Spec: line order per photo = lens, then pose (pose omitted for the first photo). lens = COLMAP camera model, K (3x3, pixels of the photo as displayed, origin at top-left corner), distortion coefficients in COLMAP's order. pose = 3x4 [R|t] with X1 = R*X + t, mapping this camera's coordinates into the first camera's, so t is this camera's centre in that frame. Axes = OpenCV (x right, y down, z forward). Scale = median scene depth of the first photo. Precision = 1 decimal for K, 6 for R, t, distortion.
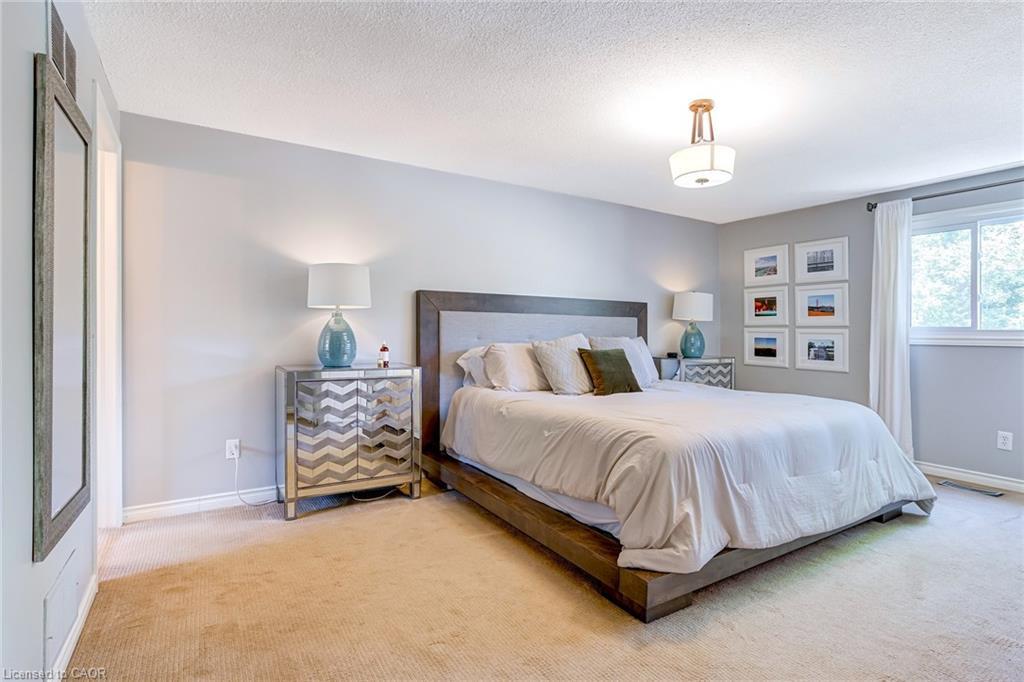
lens RADIAL K [[518.7, 0, 510.0], [0, 518.7, 332.5], [0, 0, 1]] dist [-0.003551, 0.000230]
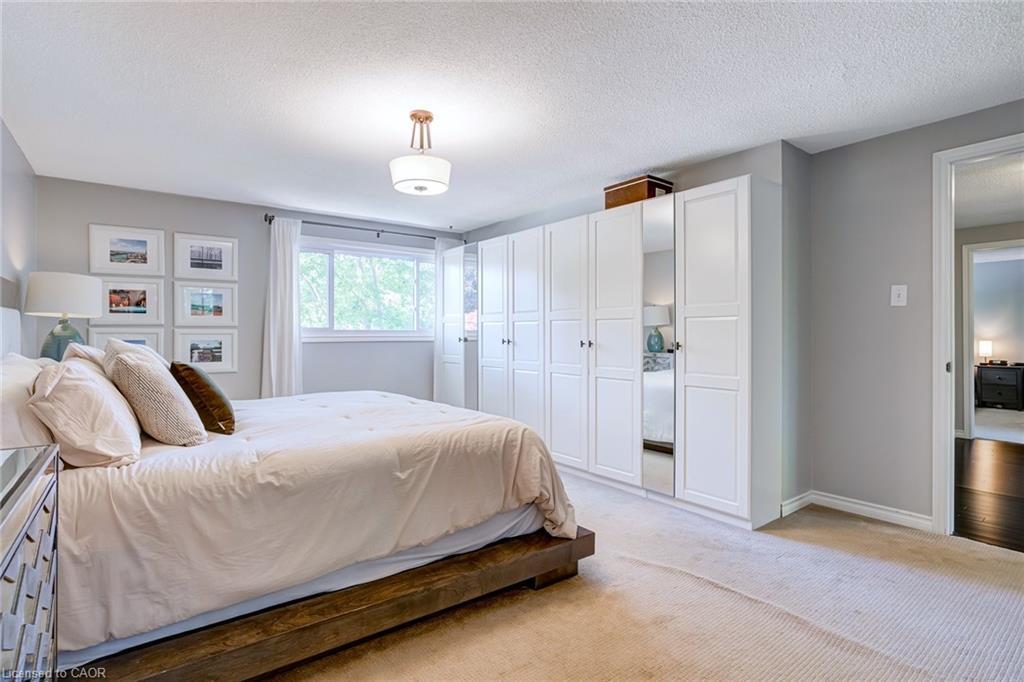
lens RADIAL K [[518.7, 0, 510.0], [0, 518.7, 332.5], [0, 0, 1]] dist [-0.003551, 0.000230]
pose [[-0.084106, -0.010139, 0.996405, -0.396850], [0.002867, 0.999942, 0.010417, -0.009322], [-0.996453, 0.003733, -0.084072, 0.534085]]
